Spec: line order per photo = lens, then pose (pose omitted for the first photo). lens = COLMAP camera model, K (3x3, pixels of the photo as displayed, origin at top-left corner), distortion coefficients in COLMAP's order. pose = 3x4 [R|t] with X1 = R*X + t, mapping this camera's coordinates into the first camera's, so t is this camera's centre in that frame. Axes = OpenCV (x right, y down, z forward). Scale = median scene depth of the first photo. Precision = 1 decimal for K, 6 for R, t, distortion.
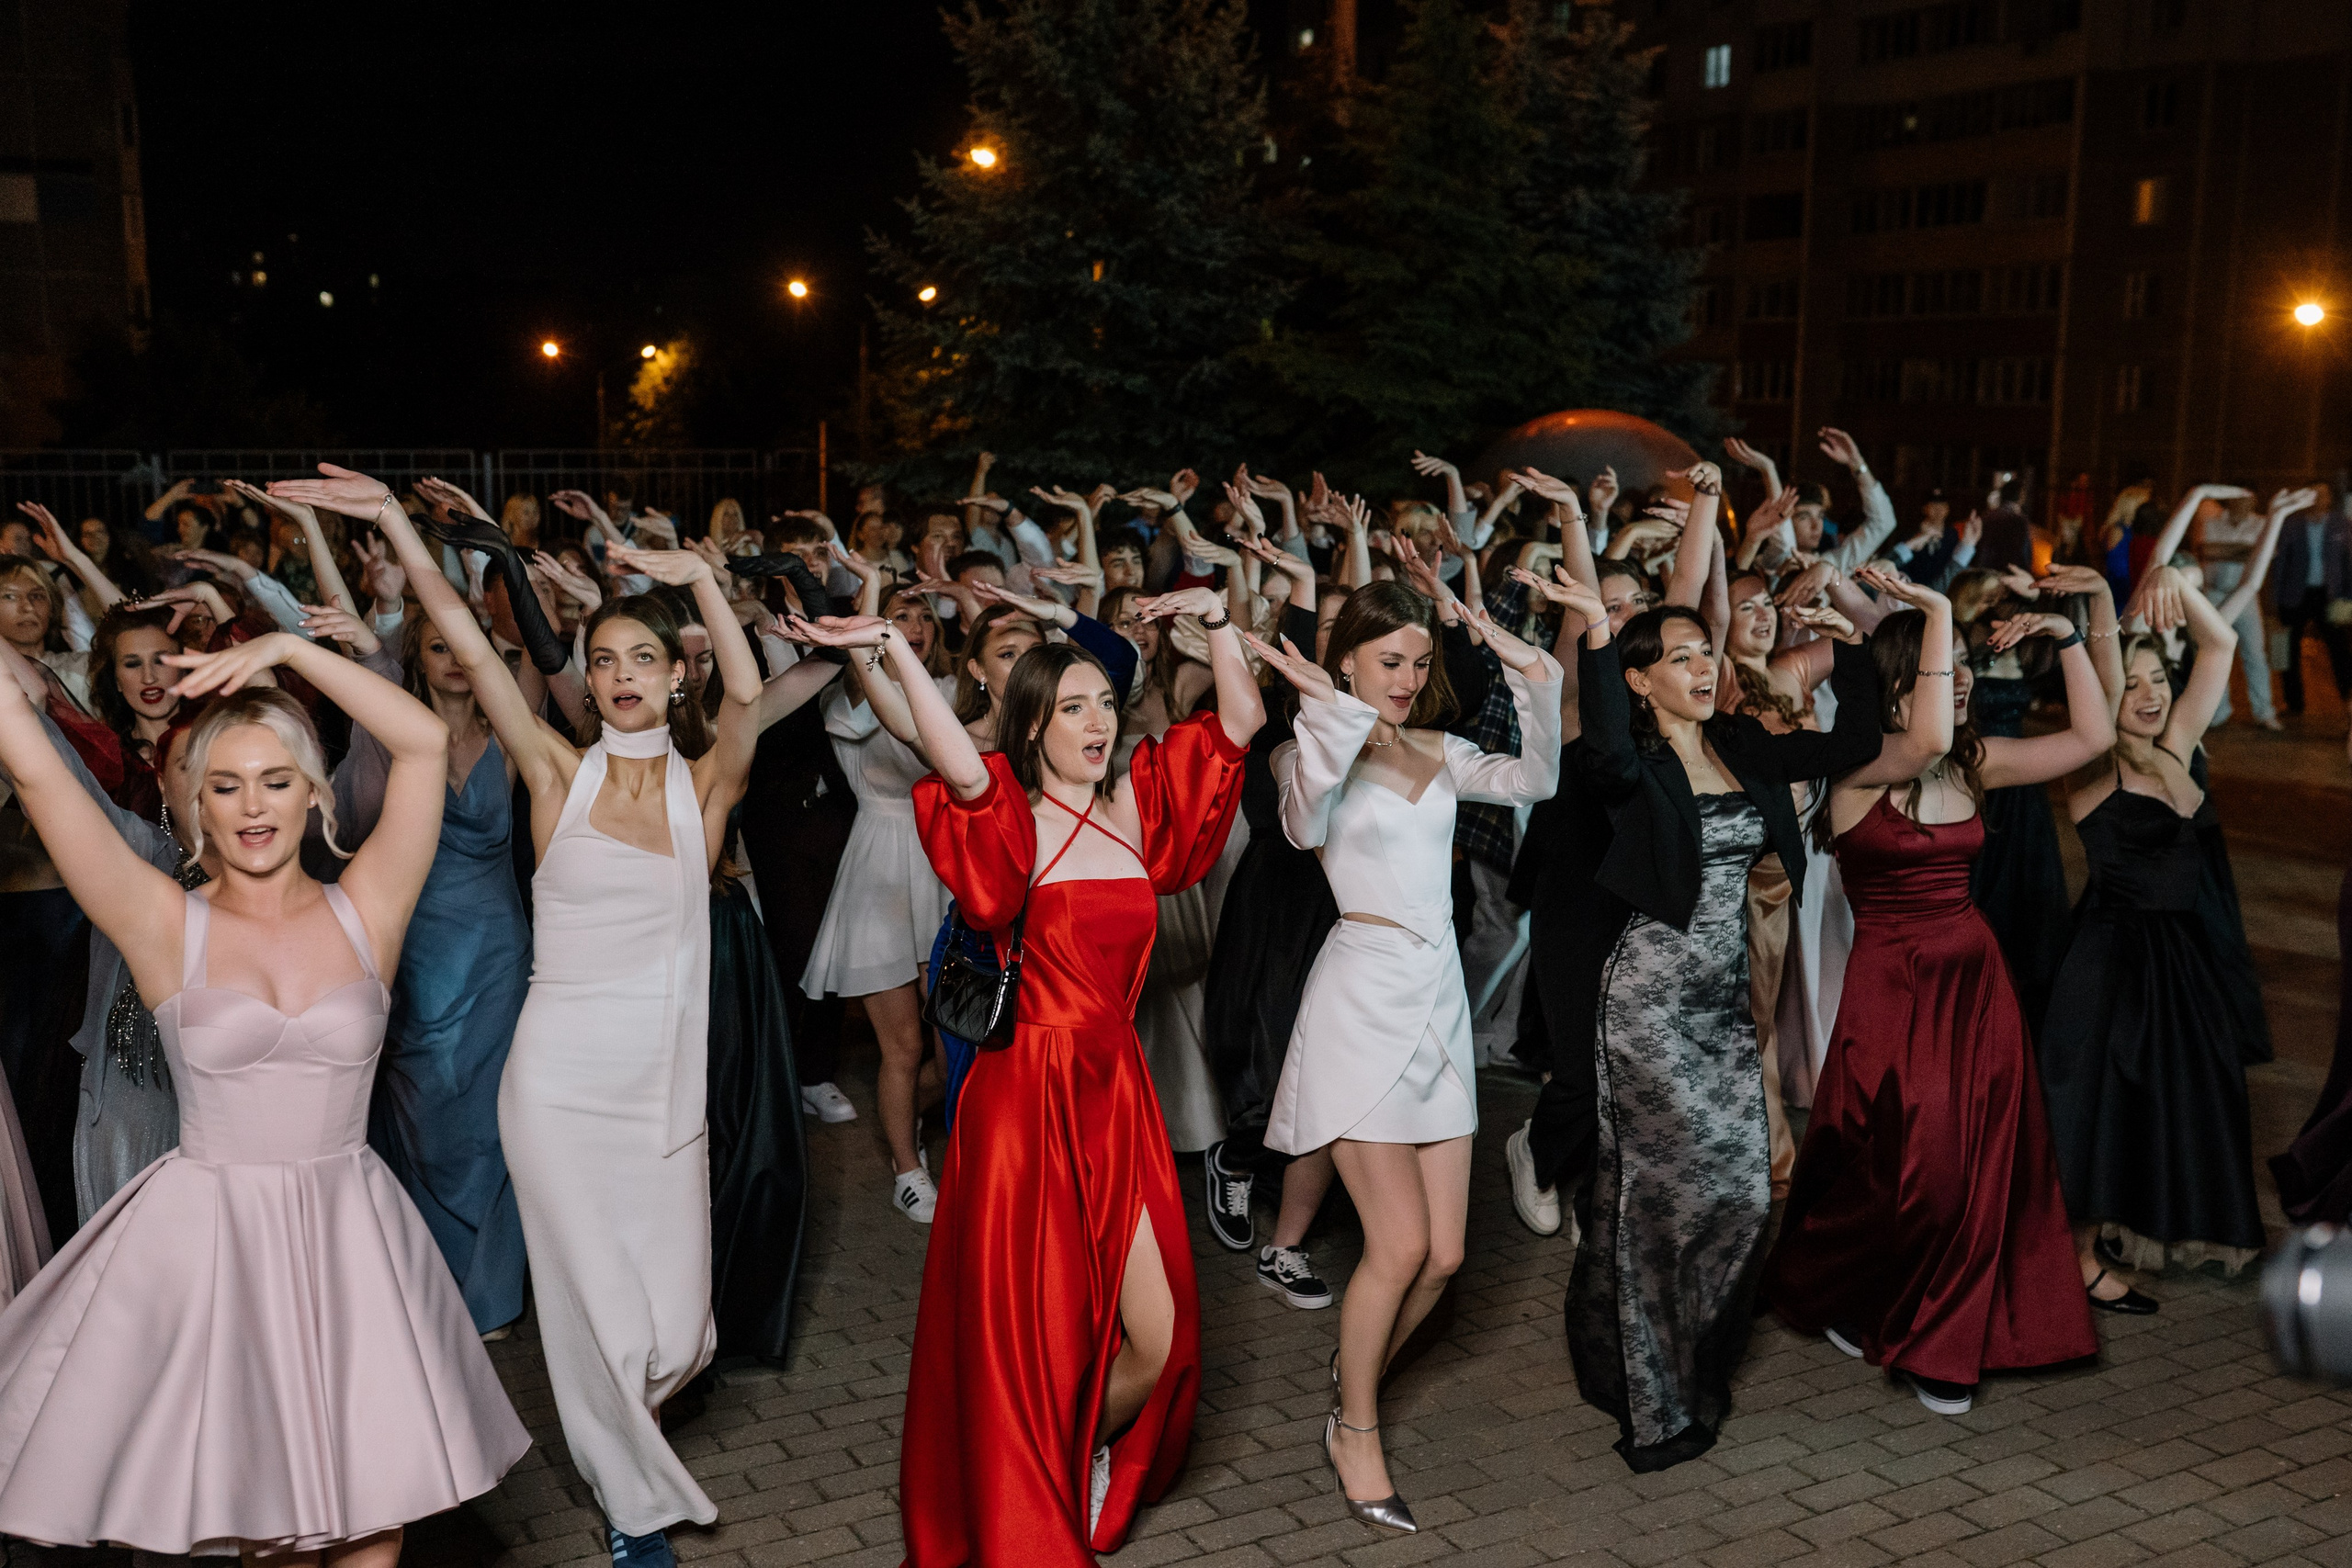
lens RADIAL K [[2336.5, 0, 1194.3], [0, 2336.5, 798.4], [0, 0, 1]] dist [0.002476, 0.017132]
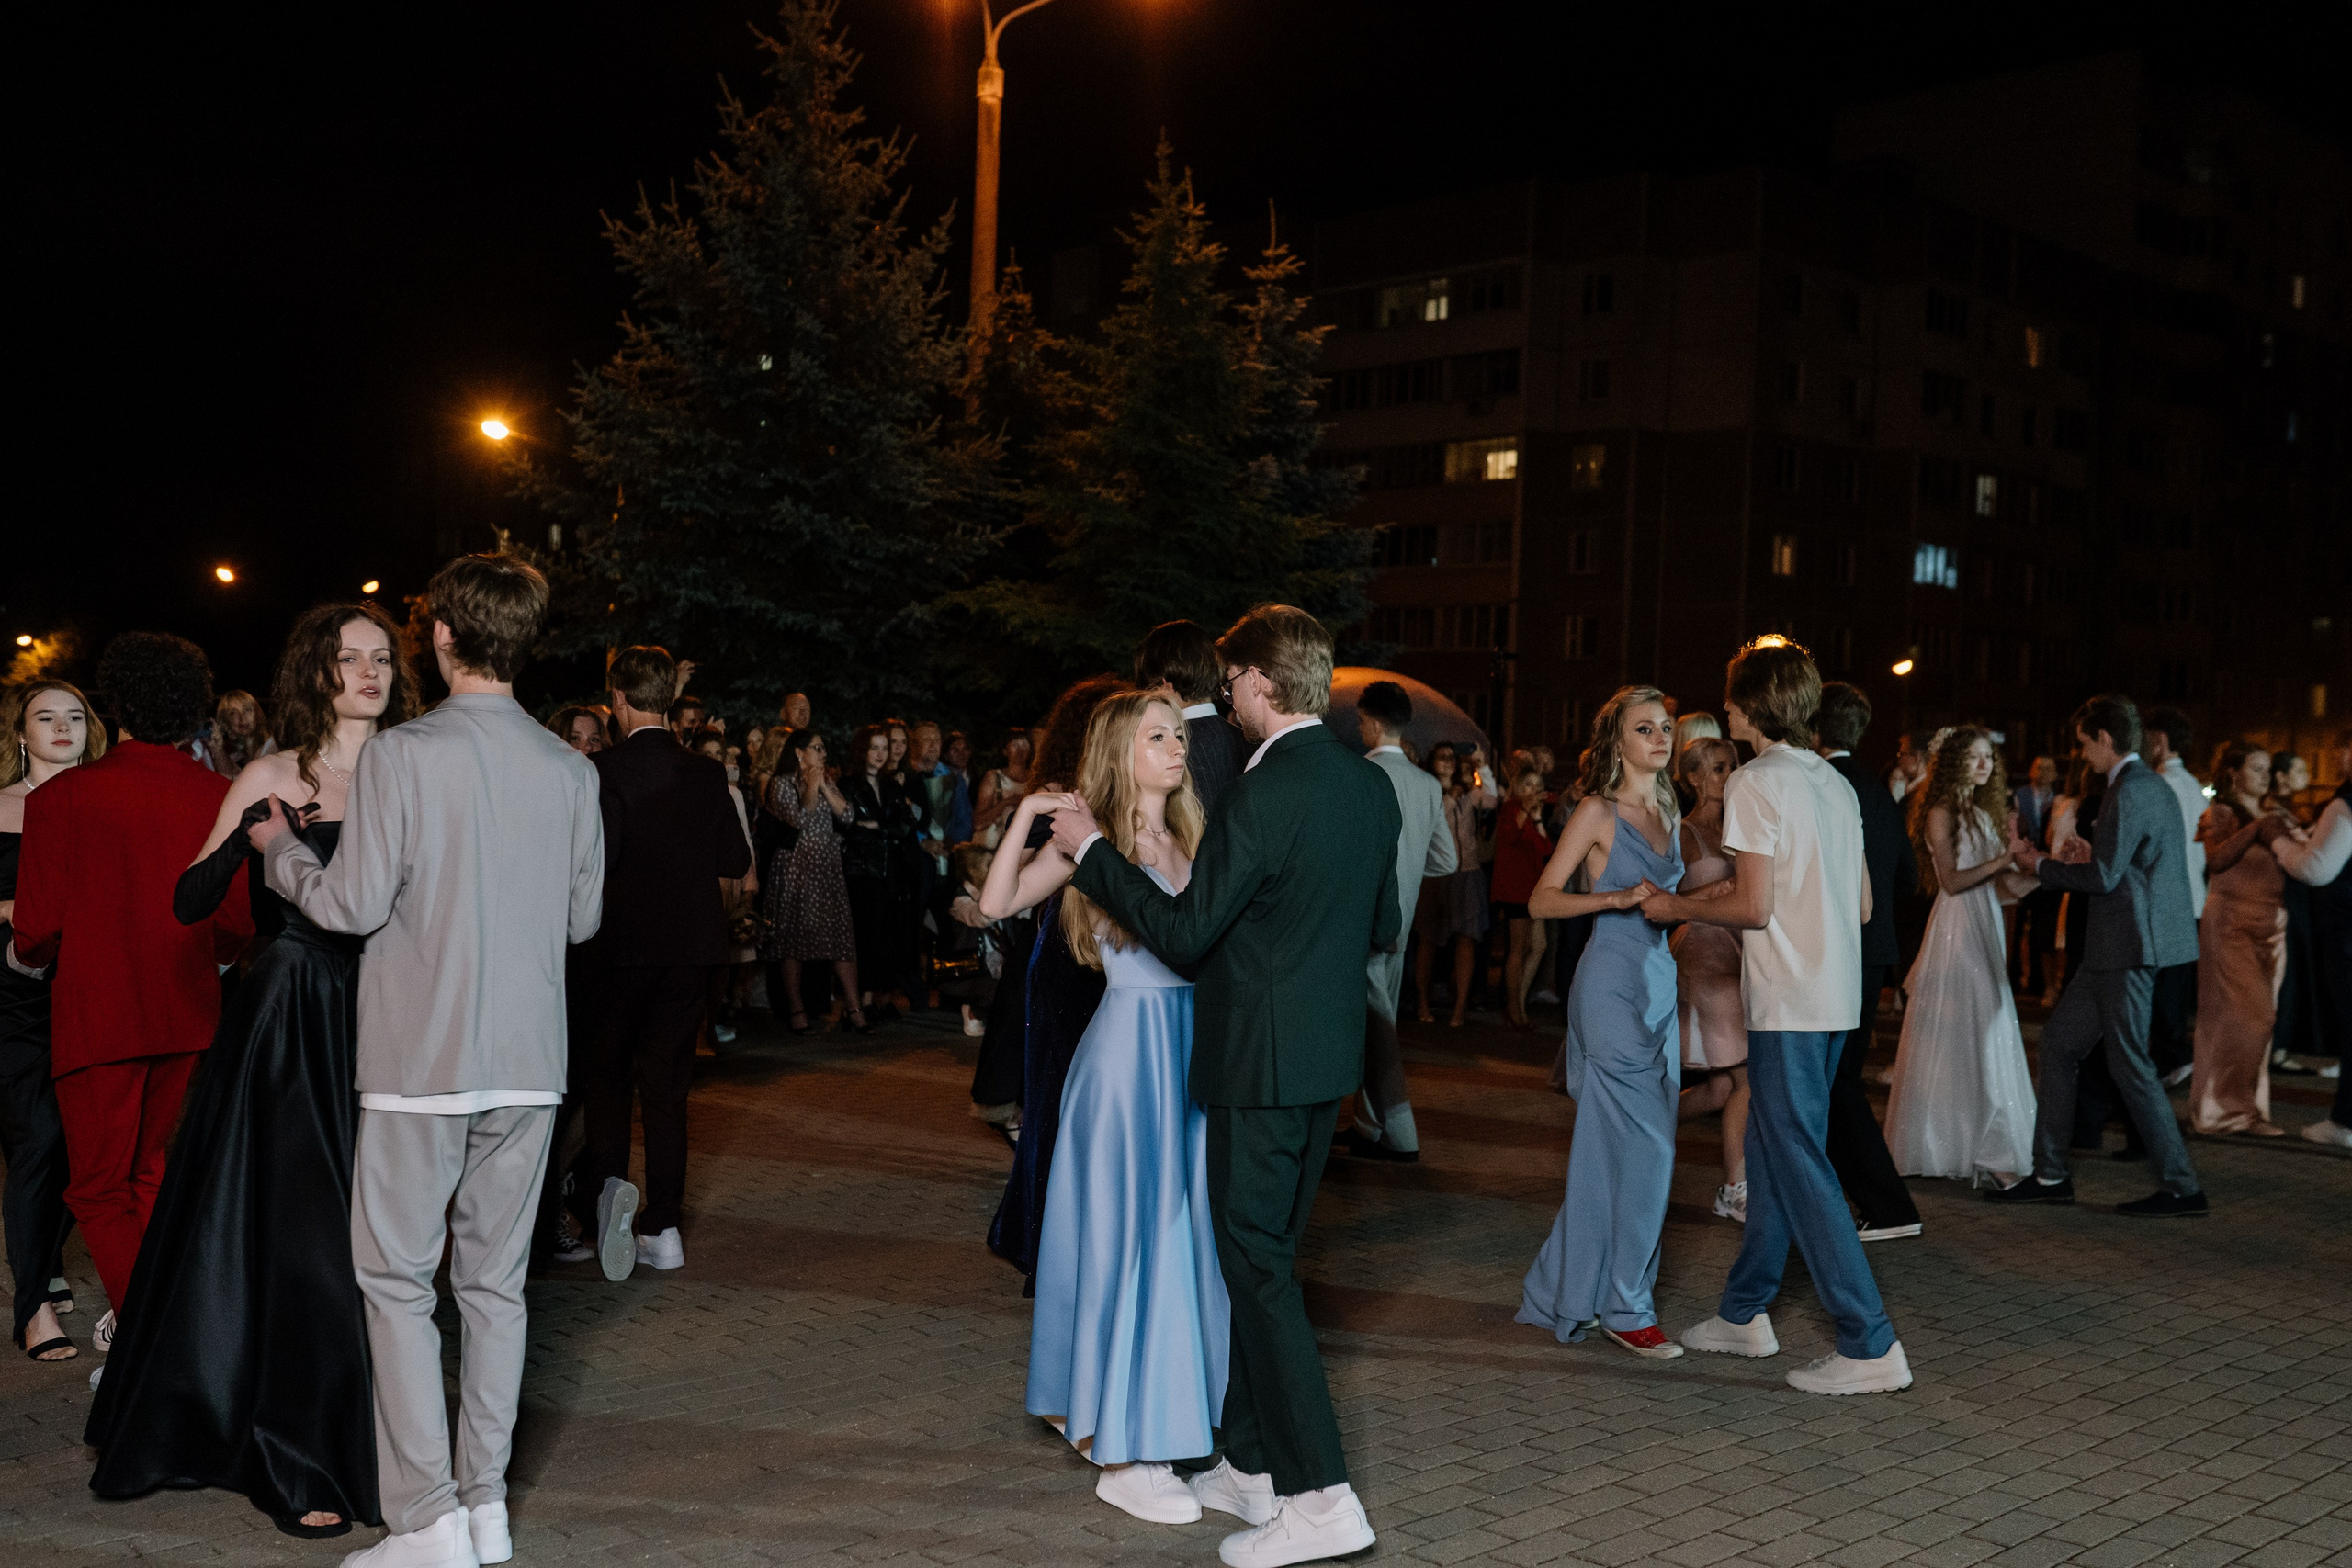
lens RADIAL K [[2314.8, 0, 1176.0], [0, 2314.8, 784.0], [0, 0, 1]] dist [-0.002004, 0.004845]
pose [[0.967242, 0.024709, 0.252650, -0.110182], [0.012870, 0.989199, -0.146014, 0.010269], [-0.253529, 0.144483, 0.956477, 0.123832]]
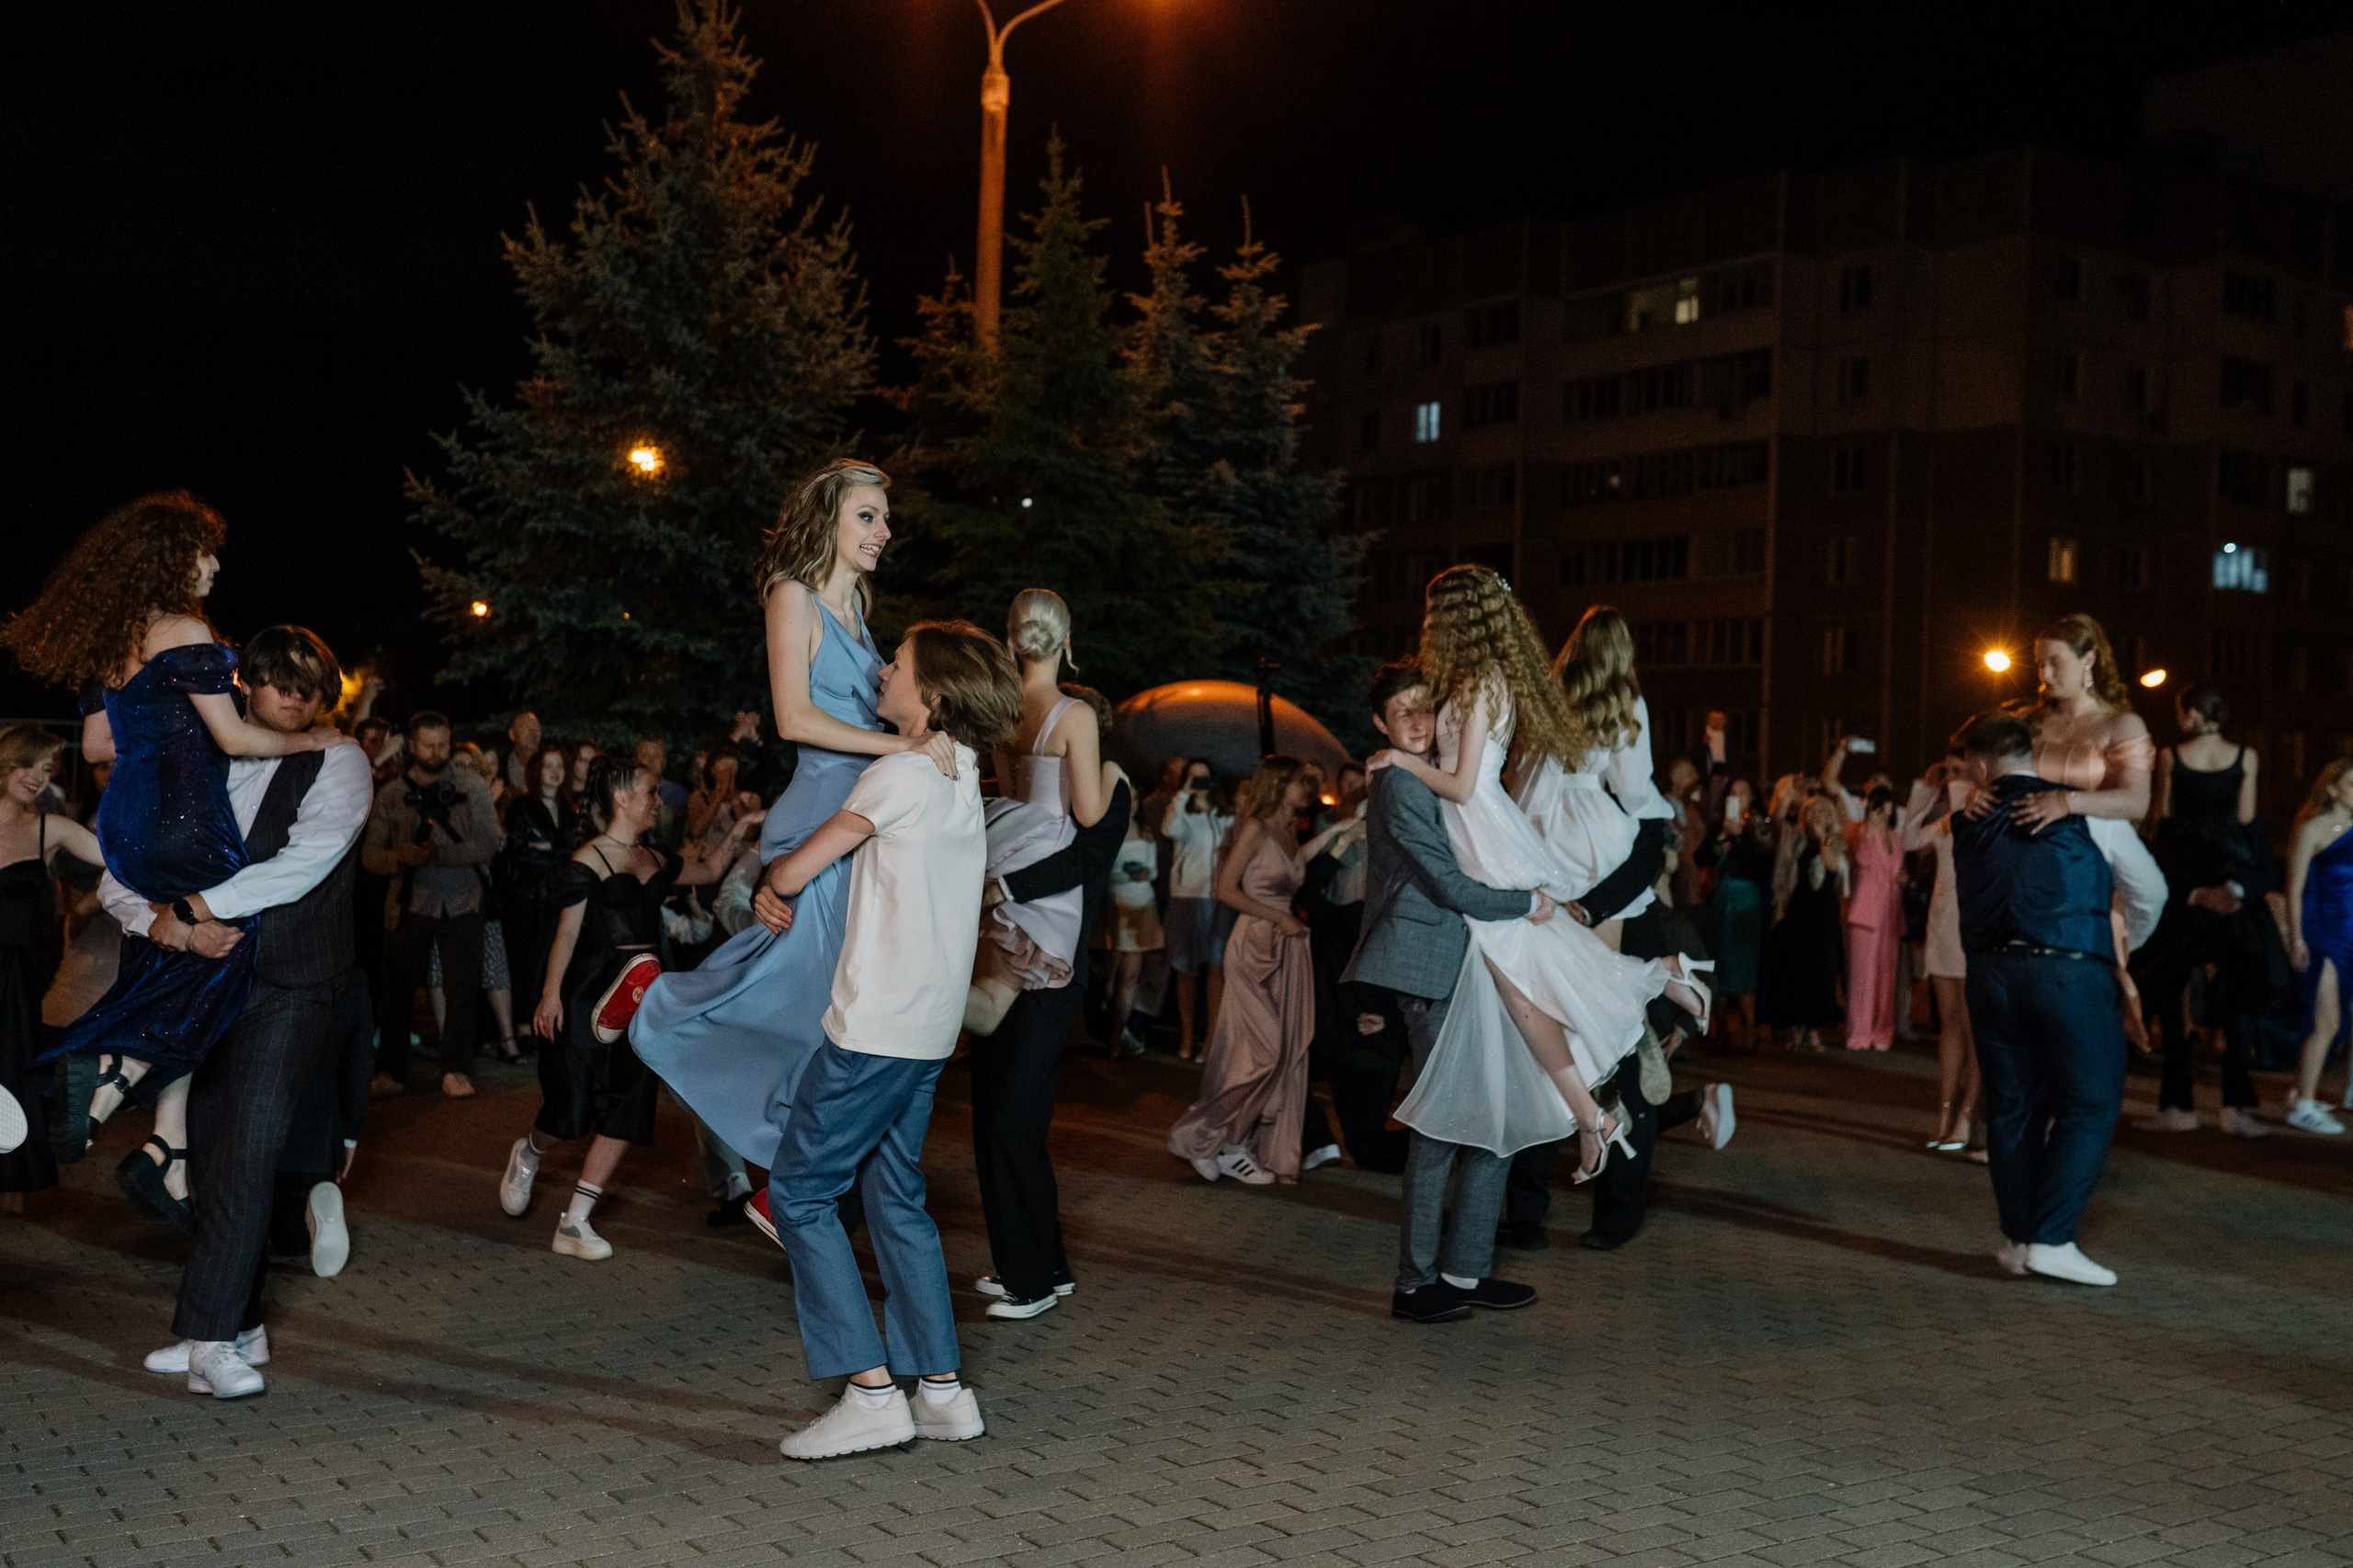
lens RADIAL K [[2361.7, 0, 1207.3], [0, 2361.7, 771.0], [0, 0, 1]] dist [0.004043, -0.003271]
pose [[0.993507, 0.021262, 0.111767, 0.059022], [-0.002652, 0.986443, -0.164086, 0.010366], [-0.113740, 0.162724, 0.980094, 0.115404]]
